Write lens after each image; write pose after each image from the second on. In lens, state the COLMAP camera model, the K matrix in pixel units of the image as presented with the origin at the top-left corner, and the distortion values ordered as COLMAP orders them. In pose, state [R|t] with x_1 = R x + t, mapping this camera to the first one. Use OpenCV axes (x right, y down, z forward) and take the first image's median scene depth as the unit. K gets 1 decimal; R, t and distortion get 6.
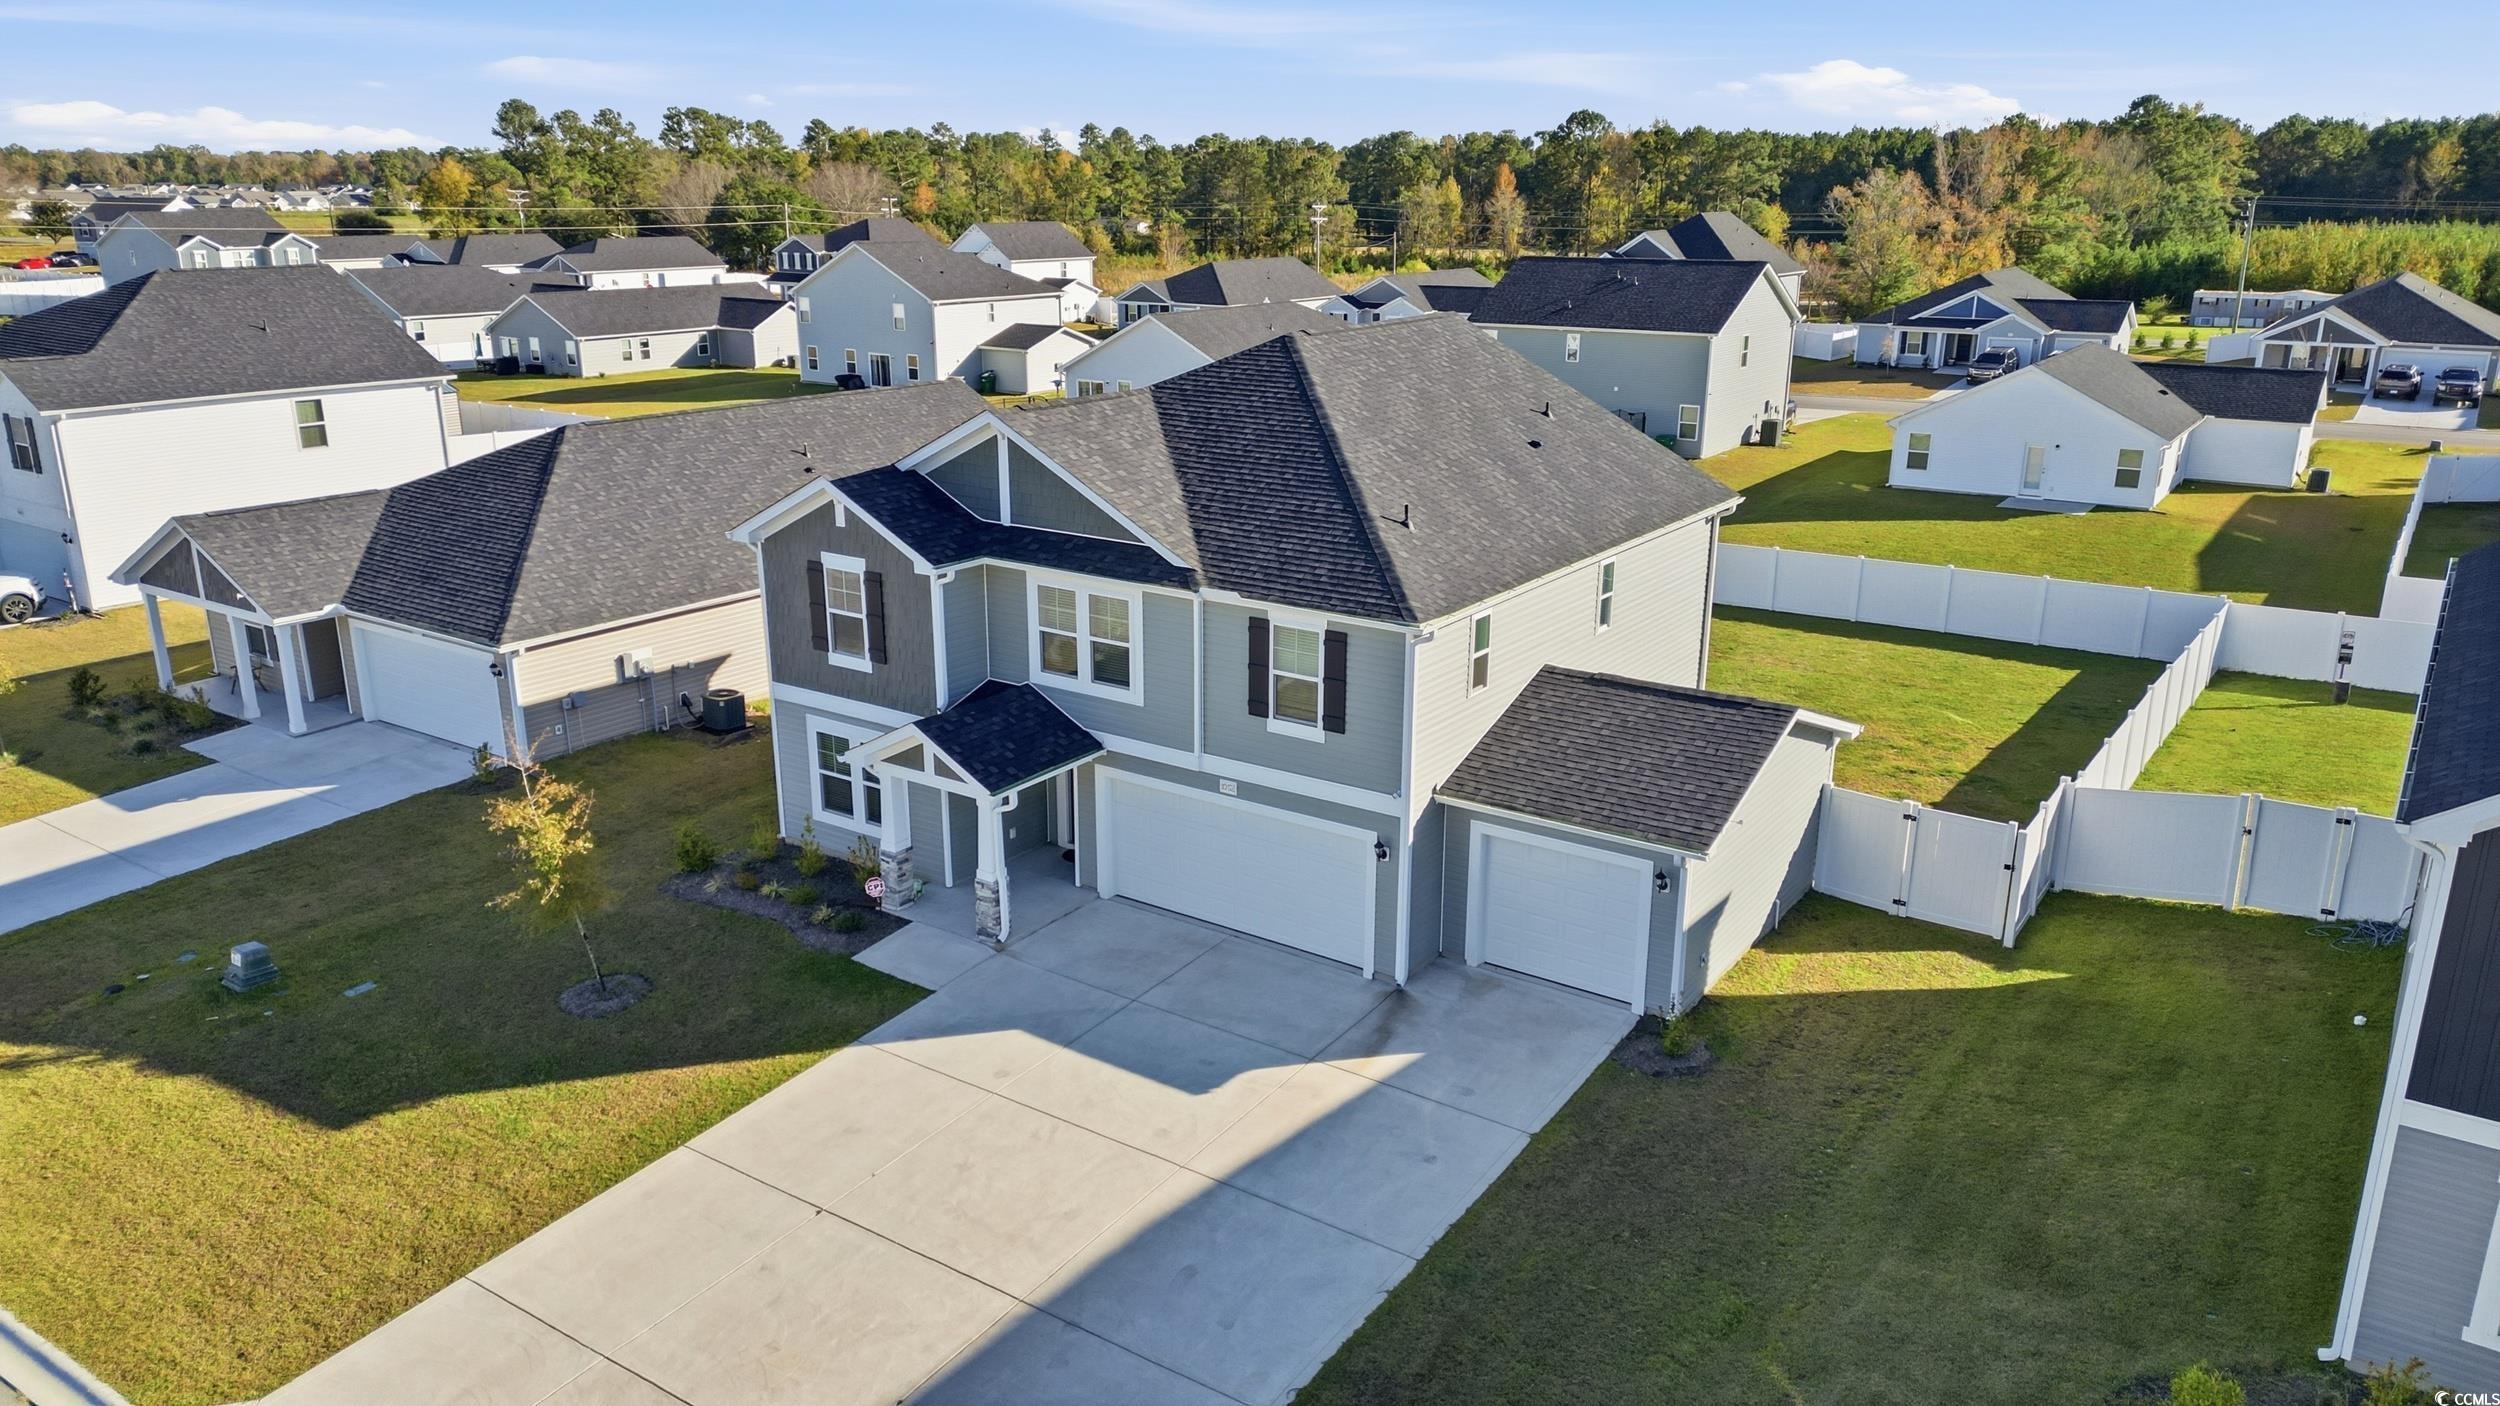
lens RADIAL K [[1741.9, 0, 1250.0], [0, 1741.9, 703.0], [0, 0, 1]] dist [0.097056, -0.086391]
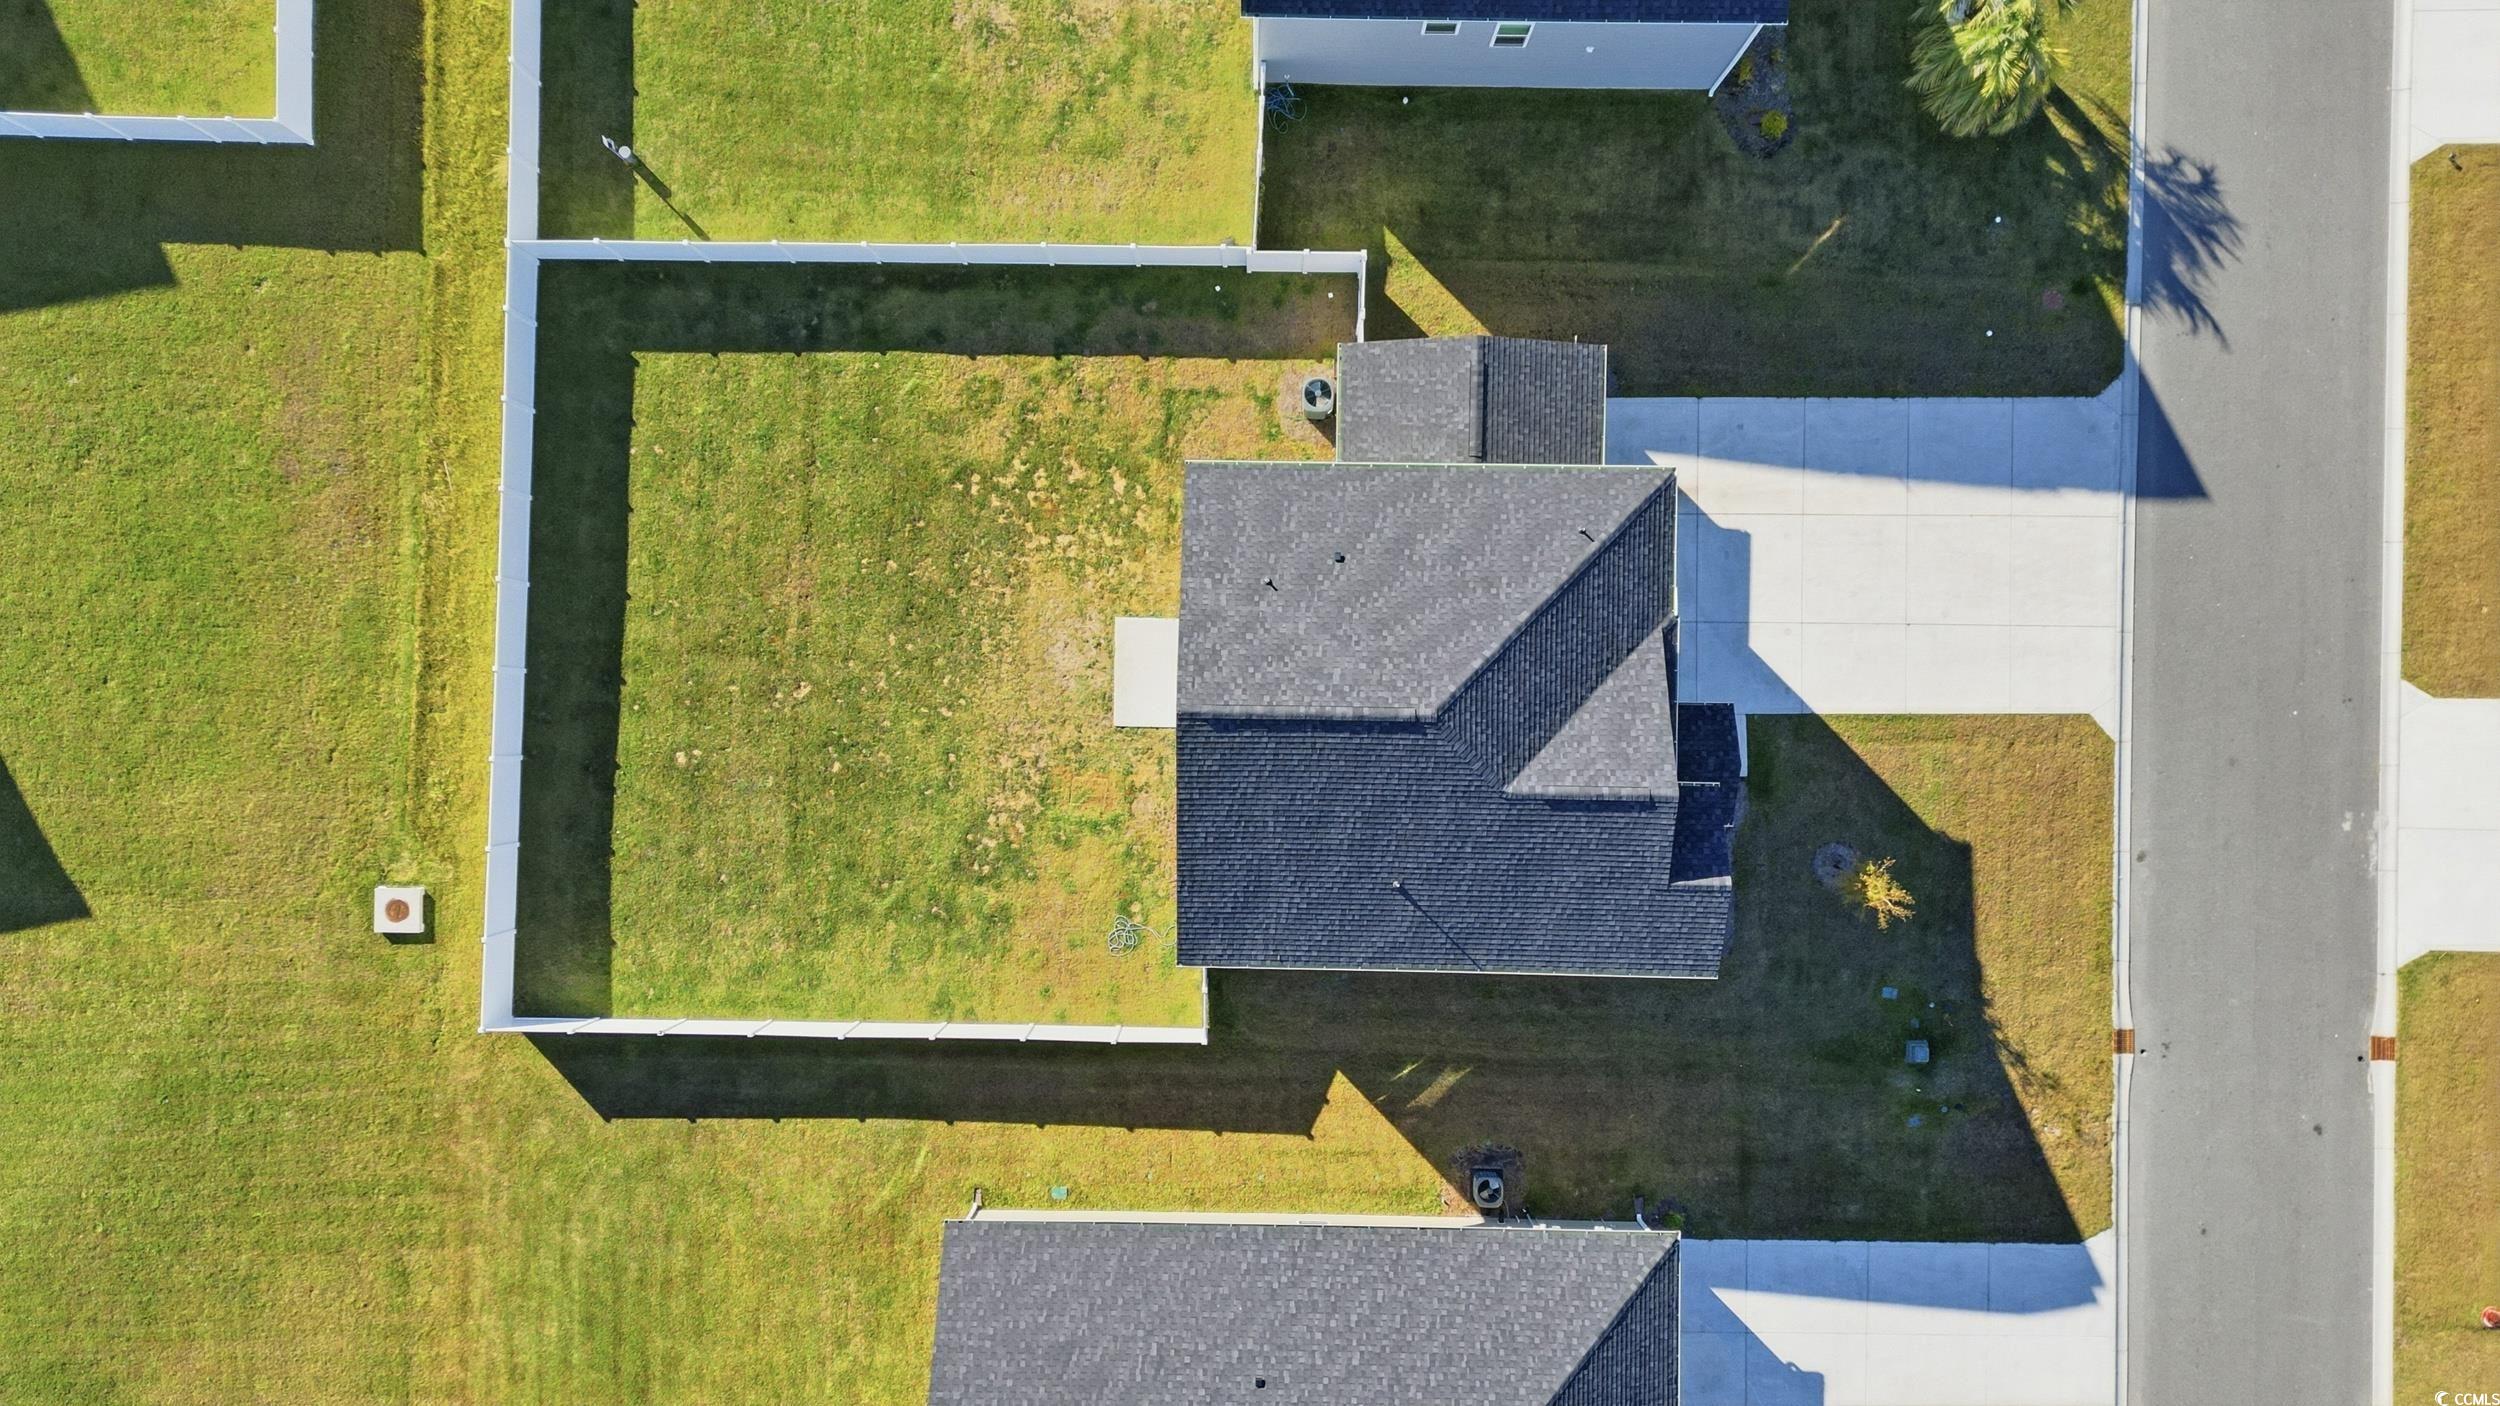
lens RADIAL K [[1741.9, 0, 1250.0], [0, 1741.9, 703.0], [0, 0, 1]] dist [0.097056, -0.086391]
pose [[-0.551467, -0.834173, 0.006331, 0.109530], [0.238617, -0.150467, 0.959386, -1.686451], [-0.799341, 0.530581, 0.282026, 0.825388]]
